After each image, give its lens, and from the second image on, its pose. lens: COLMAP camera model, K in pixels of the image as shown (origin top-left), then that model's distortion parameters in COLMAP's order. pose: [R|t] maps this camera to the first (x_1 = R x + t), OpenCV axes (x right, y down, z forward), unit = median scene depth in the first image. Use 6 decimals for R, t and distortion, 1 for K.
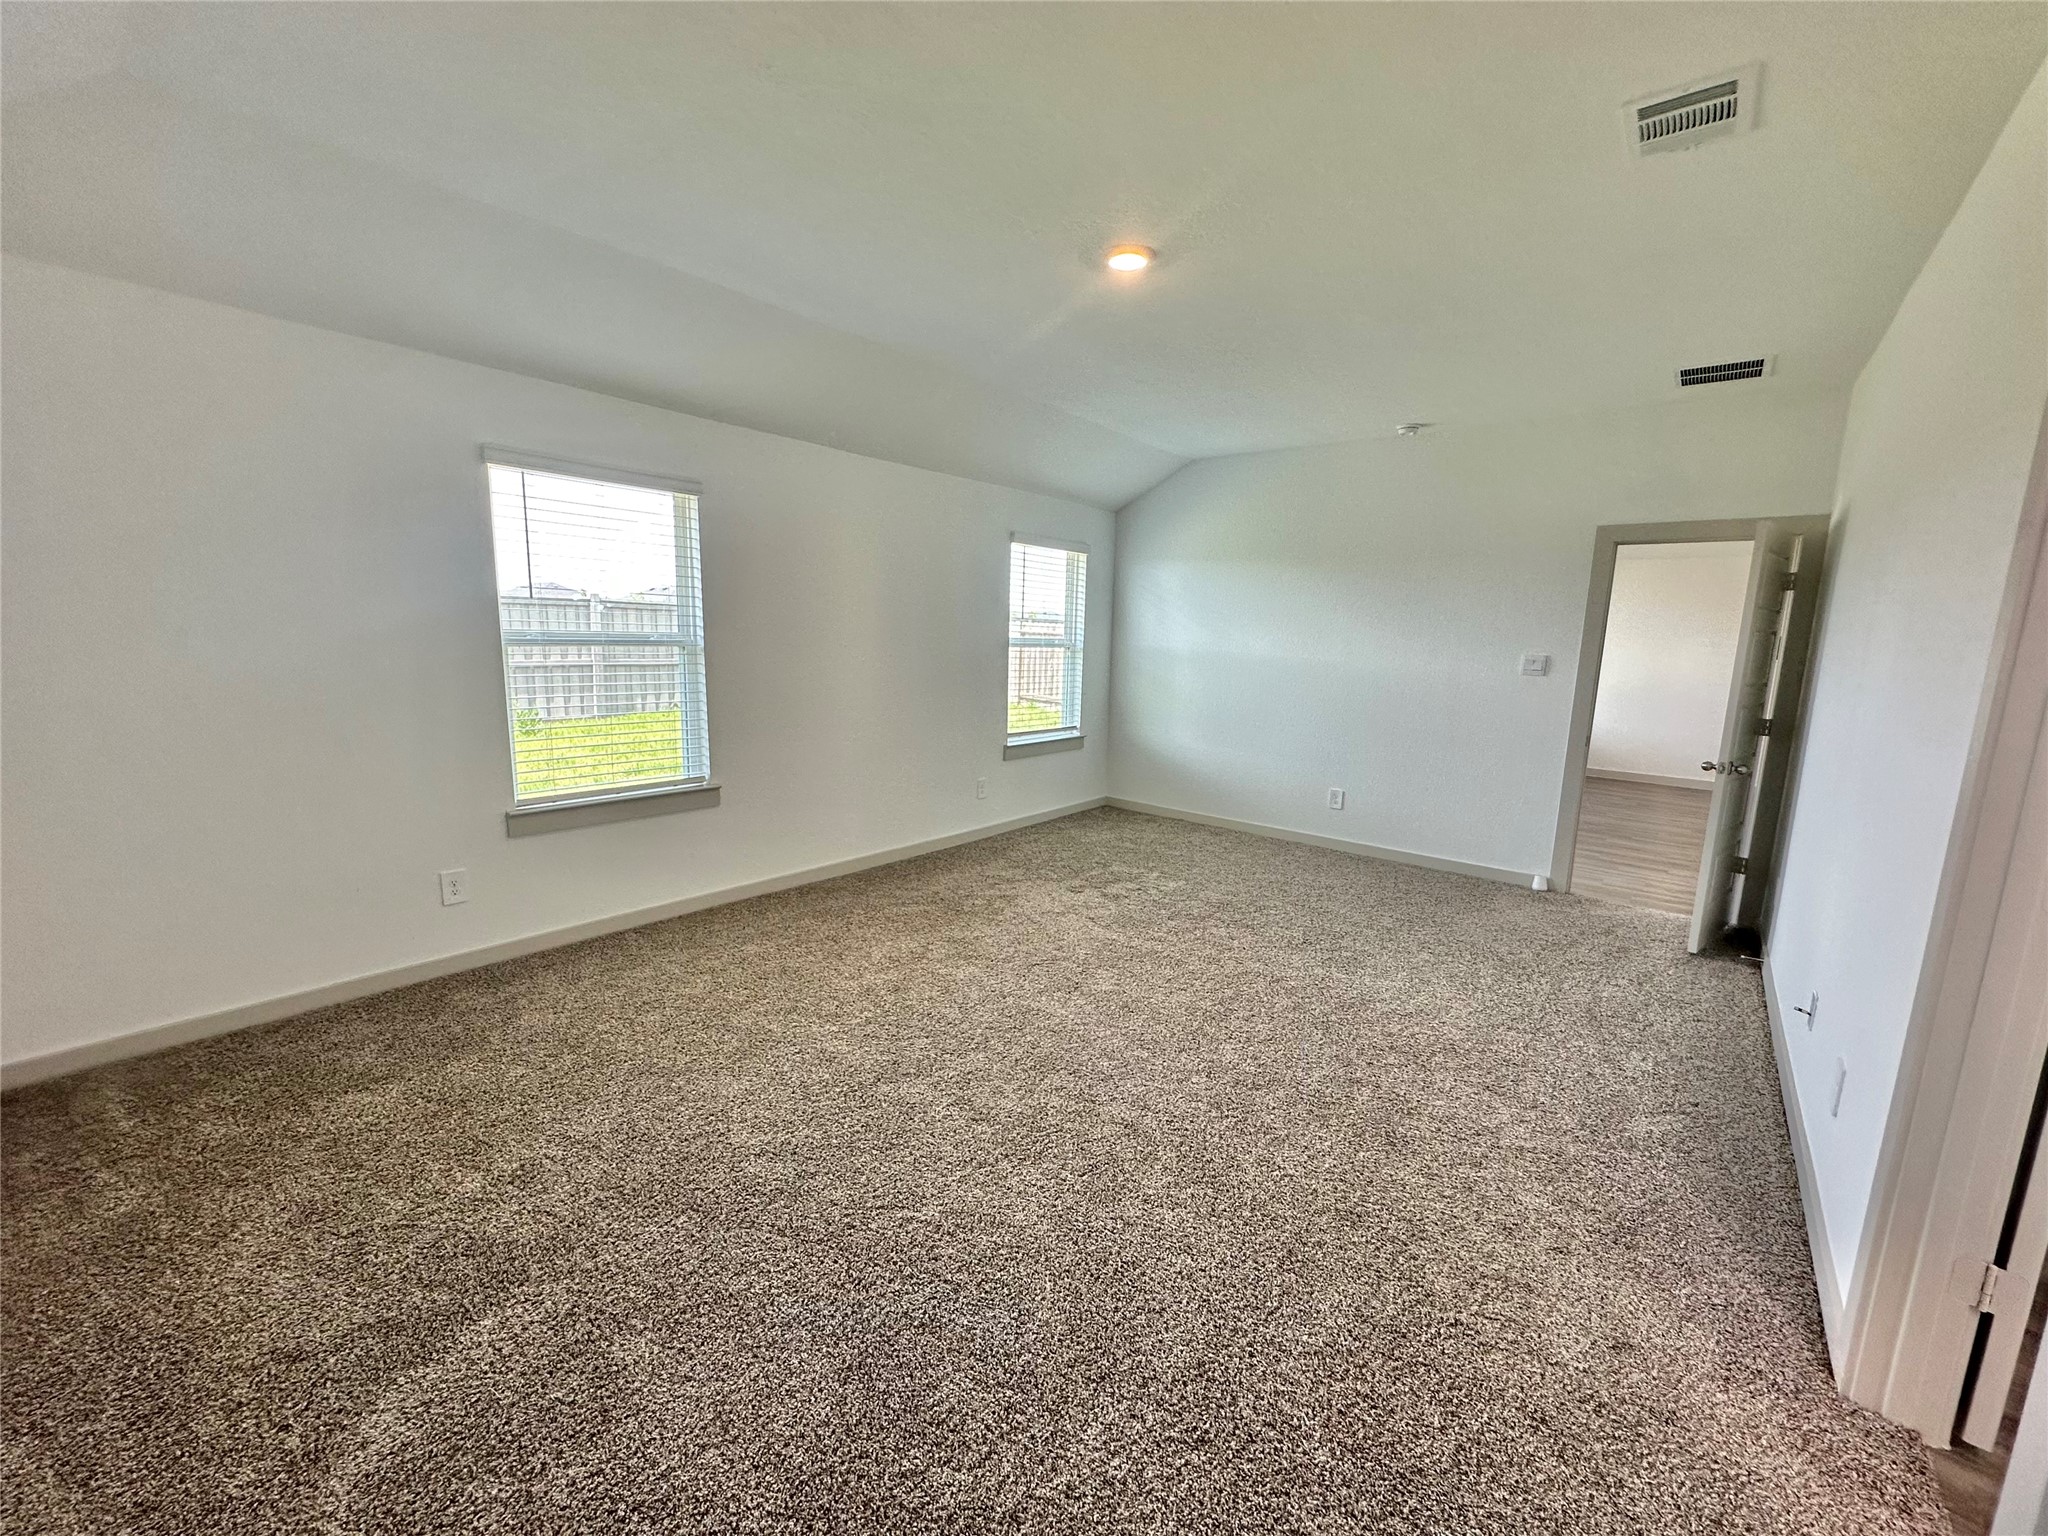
lens RADIAL K [[816.8, 0, 1023.2], [0, 816.8, 765.9], [0, 0, 1]] dist [-0.004869, 0.001062]
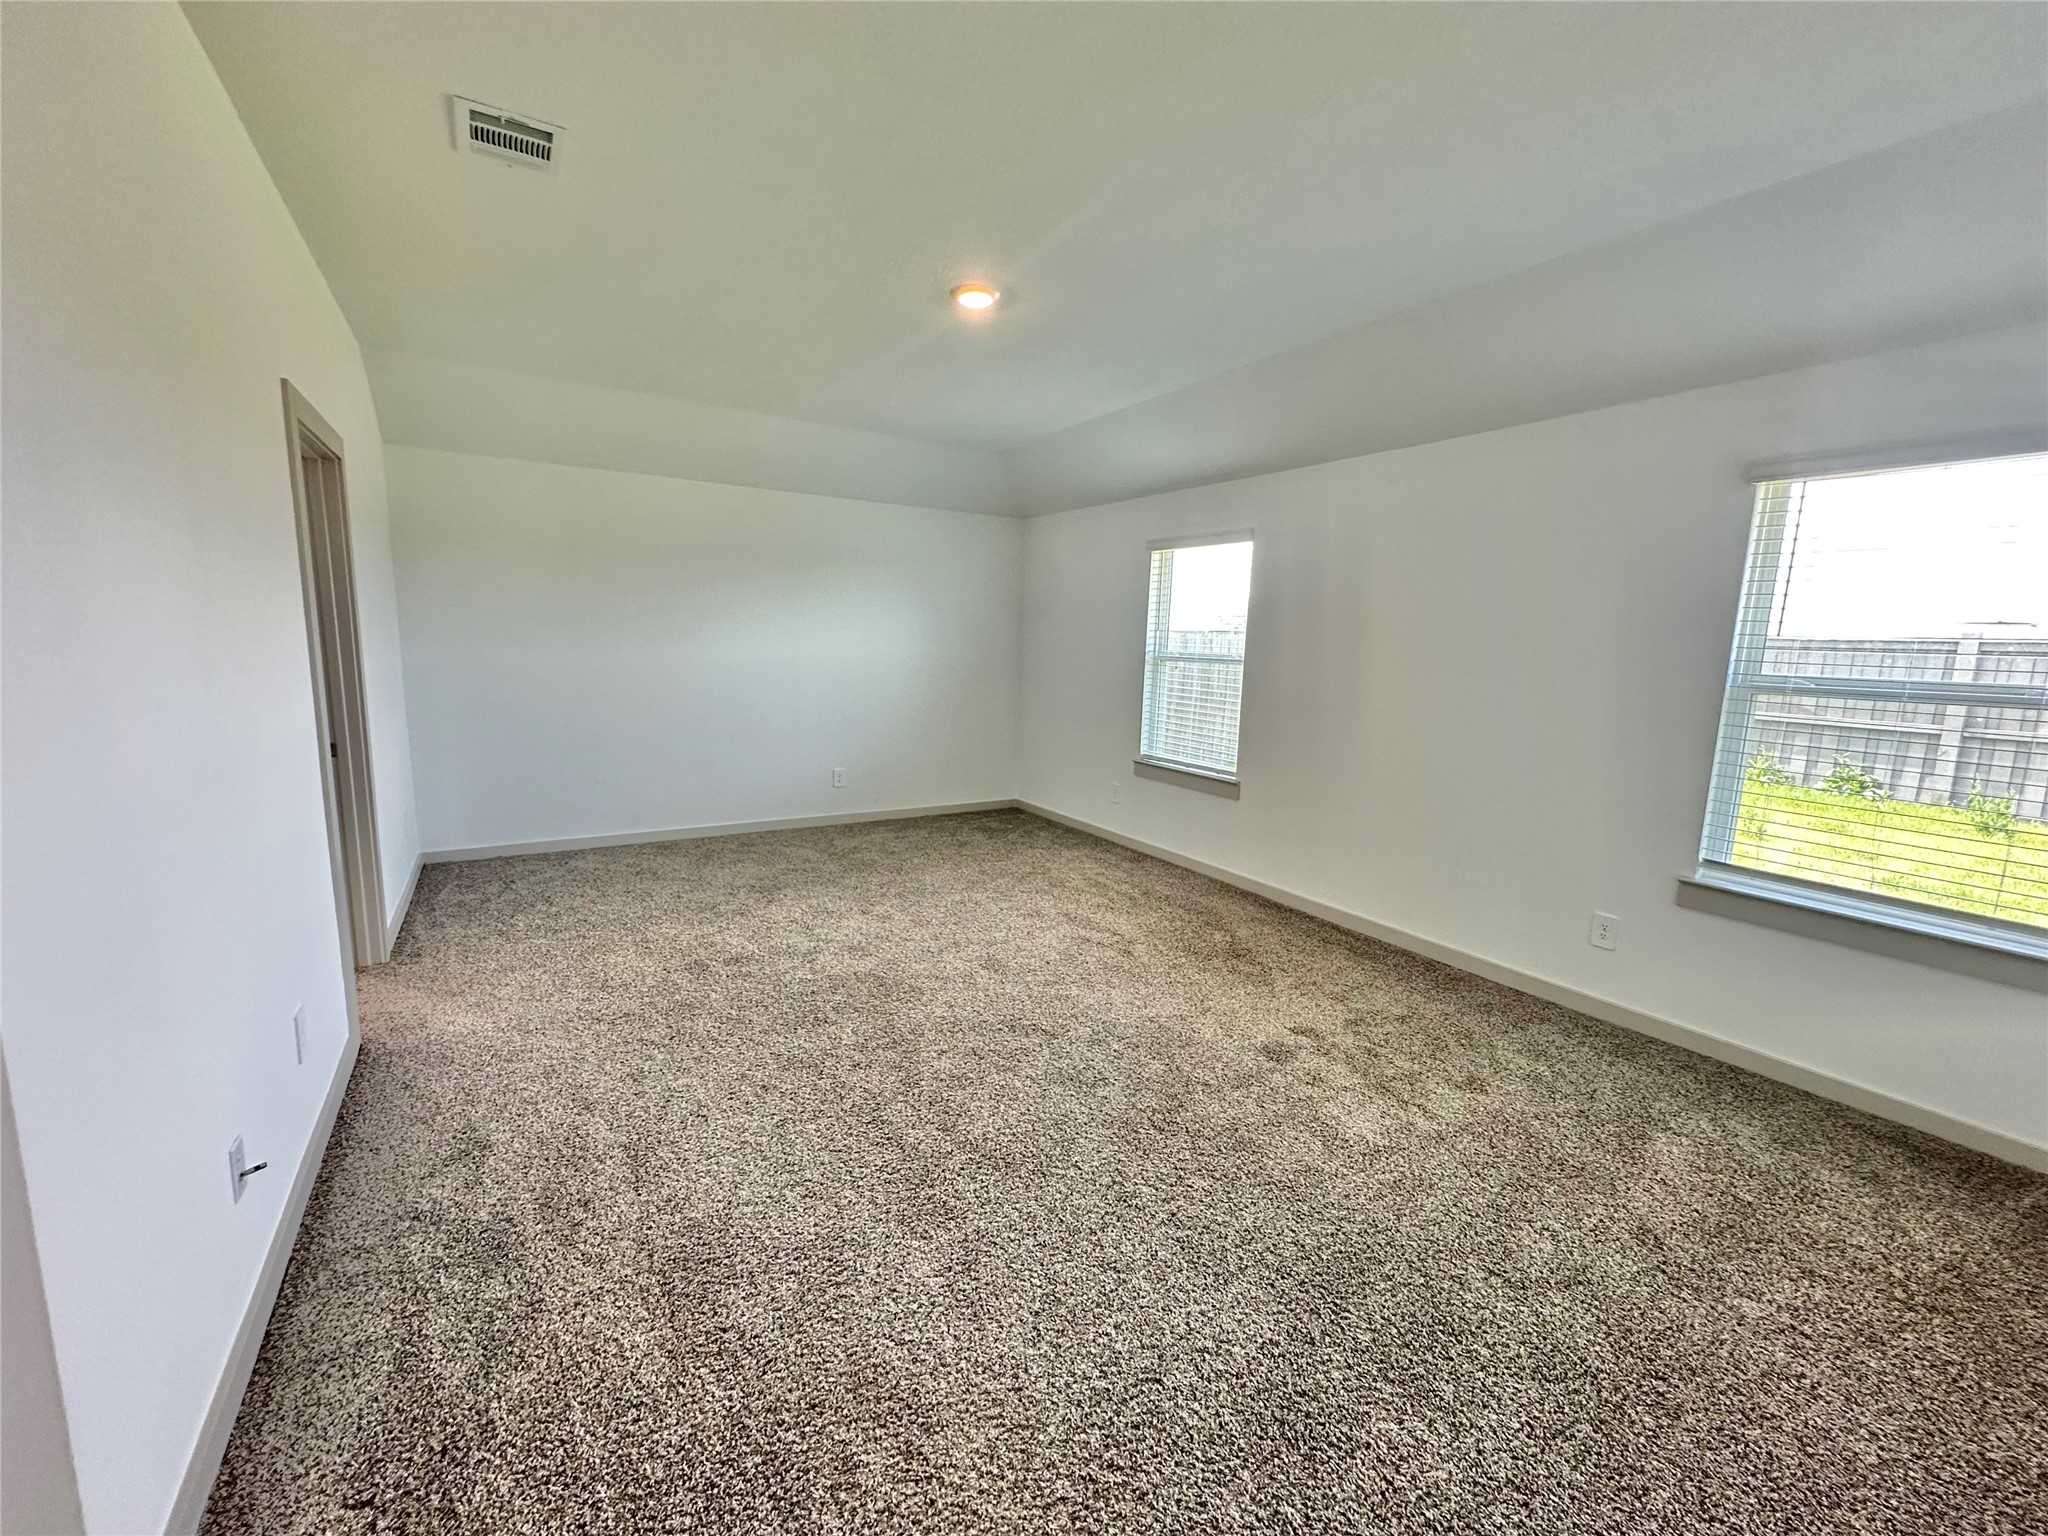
lens RADIAL K [[816.8, 0, 1023.2], [0, 816.8, 765.9], [0, 0, 1]] dist [-0.004869, 0.001062]
pose [[-0.306155, 0.114184, -0.945109, 0.917591], [-0.190637, 0.965318, 0.178380, -0.165516], [0.932699, 0.234785, -0.273769, 1.129755]]
